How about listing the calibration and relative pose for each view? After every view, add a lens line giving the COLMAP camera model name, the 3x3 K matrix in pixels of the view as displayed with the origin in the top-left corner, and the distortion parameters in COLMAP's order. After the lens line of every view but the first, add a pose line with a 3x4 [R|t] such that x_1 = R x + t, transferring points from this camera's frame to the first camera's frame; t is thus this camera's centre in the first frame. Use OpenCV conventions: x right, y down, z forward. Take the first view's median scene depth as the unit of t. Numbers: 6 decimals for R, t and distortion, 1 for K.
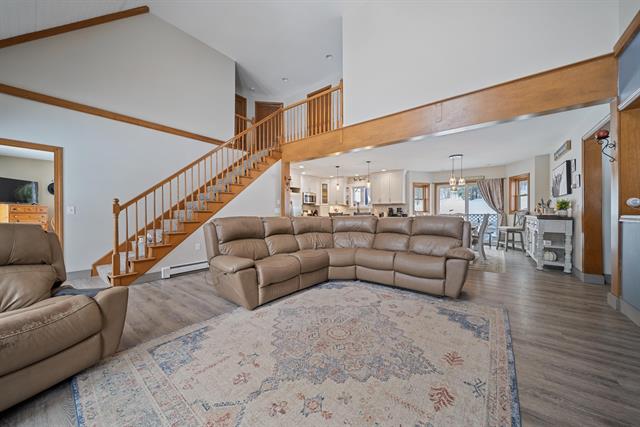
lens RADIAL K [[224.8, 0, 320.0], [0, 224.8, 213.5], [0, 0, 1]] dist [-0.001304, -0.000388]
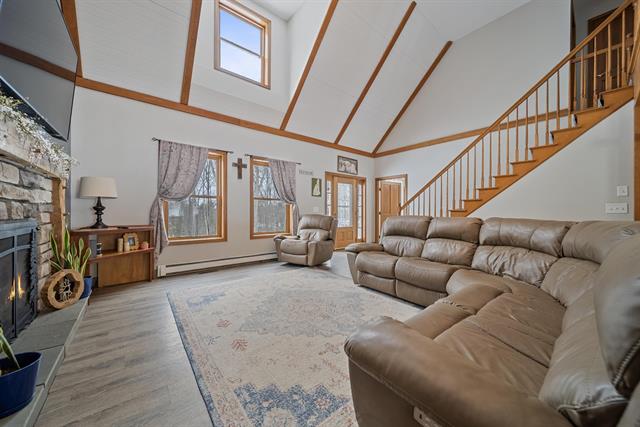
lens RADIAL K [[229.2, 0, 320.7], [0, 229.2, 215.0], [0, 0, 1]] dist [-0.001533, -0.000310]
pose [[-0.218262, 0.015864, -0.975761, 0.427721], [-0.006158, 0.999826, 0.017633, -0.002914], [0.975871, 0.009857, -0.218126, 0.436846]]
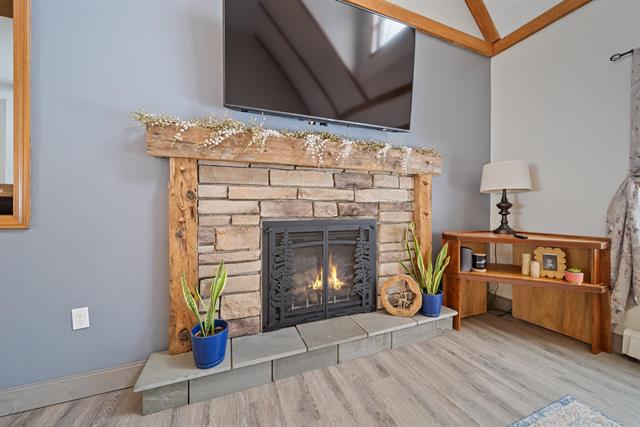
lens RADIAL K [[224.8, 0, 320.0], [0, 224.8, 213.5], [0, 0, 1]] dist [-0.001304, -0.000388]
pose [[-0.859481, -0.008851, 0.511091, 0.114974], [0.002792, 0.999754, 0.022007, -0.002438], [-0.511160, 0.020342, -0.859245, 0.303881]]
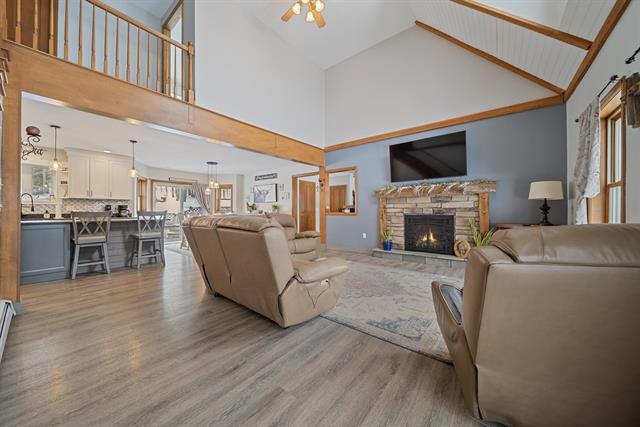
lens RADIAL K [[229.2, 0, 317.2], [0, 229.2, 209.2], [0, 0, 1]] dist [0.000692, -0.000037]
pose [[0.014396, 0.013147, 0.999810, -0.536716], [0.004476, 0.999903, -0.013213, 0.001380], [-0.999886, 0.004665, 0.014335, 0.421237]]
